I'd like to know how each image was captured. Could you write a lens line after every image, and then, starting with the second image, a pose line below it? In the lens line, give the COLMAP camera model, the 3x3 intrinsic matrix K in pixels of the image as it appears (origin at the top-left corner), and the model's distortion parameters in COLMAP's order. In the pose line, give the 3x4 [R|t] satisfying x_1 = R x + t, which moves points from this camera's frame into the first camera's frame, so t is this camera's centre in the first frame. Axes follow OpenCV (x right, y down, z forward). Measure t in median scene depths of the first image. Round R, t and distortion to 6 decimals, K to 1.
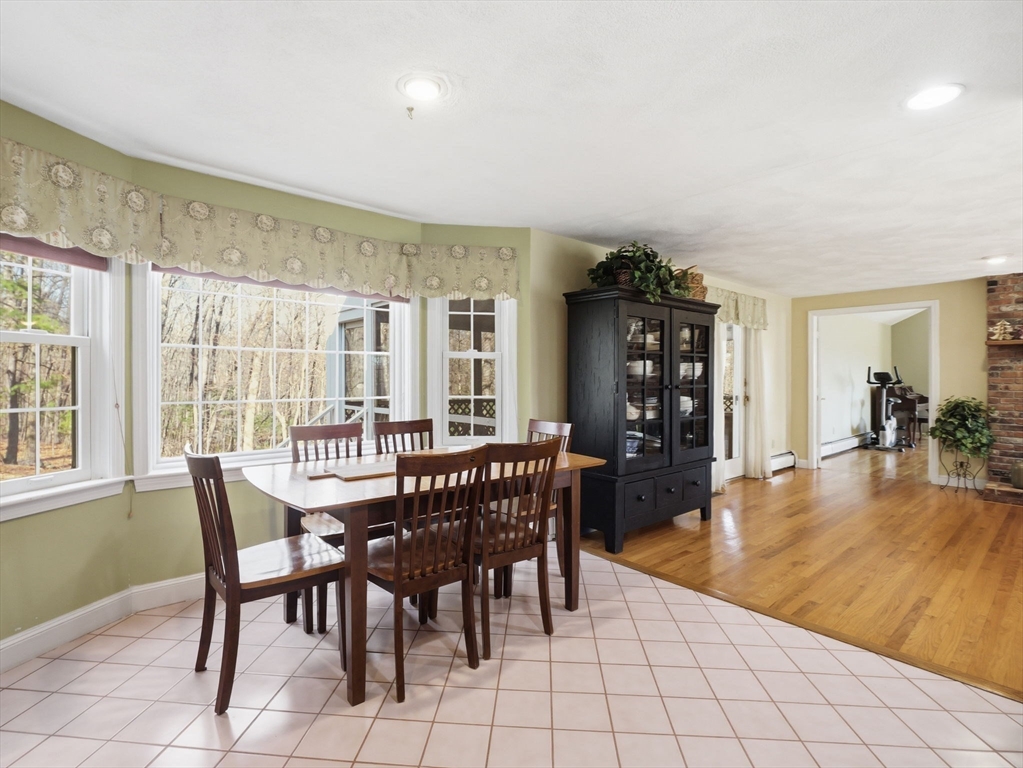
lens RADIAL K [[519.8, 0, 497.2], [0, 519.8, 380.9], [0, 0, 1]] dist [-0.001098, -0.000177]
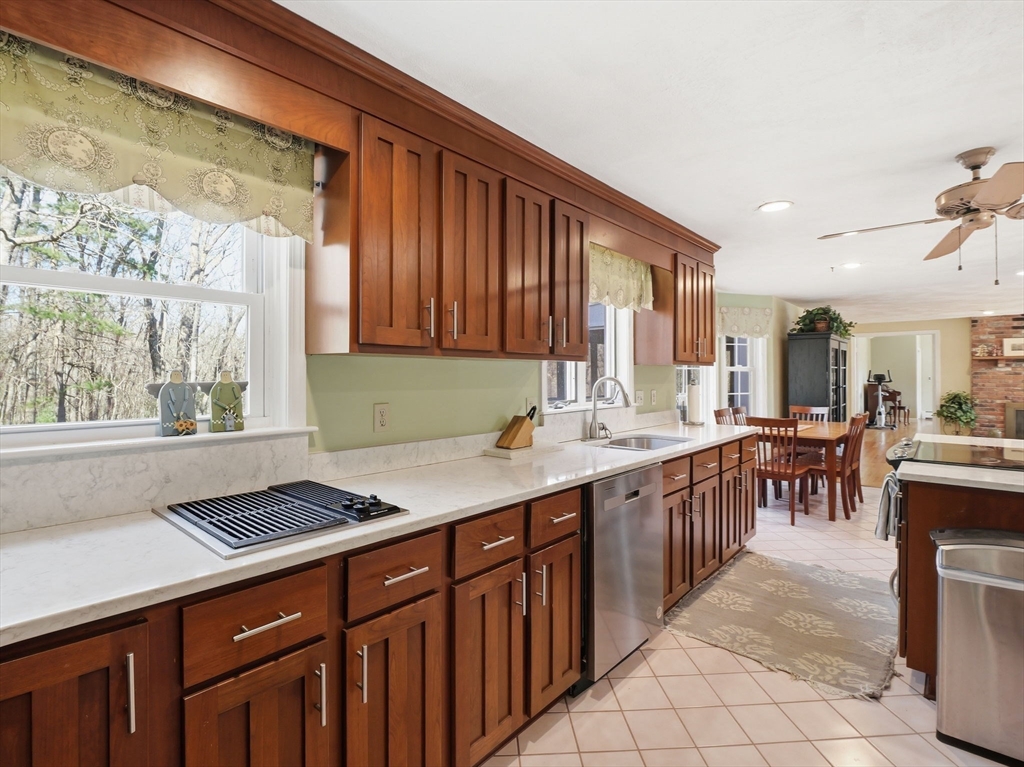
lens RADIAL K [[505.8, 0, 505.0], [0, 505.8, 378.4], [0, 0, 1]] dist [-0.007387, -0.001471]
pose [[0.992244, -0.005725, 0.124170, -0.711215], [0.005875, 0.999982, -0.000845, -0.015730], [-0.124163, 0.001568, 0.992261, -0.385569]]
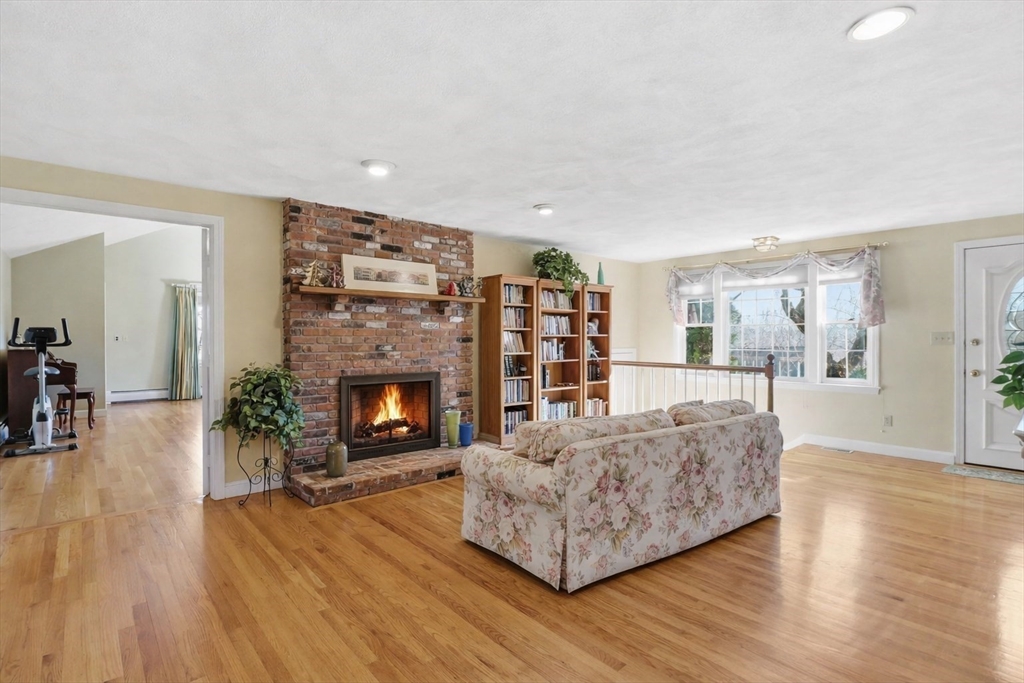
lens RADIAL K [[493.2, 0, 511.2], [0, 493.2, 336.5], [0, 0, 1]] dist [-0.000947, -0.000270]
pose [[0.008832, -0.000190, 0.999961, 0.246732], [0.006131, 0.999981, 0.000135, -0.003623], [-0.999942, 0.006130, 0.008833, 0.681597]]
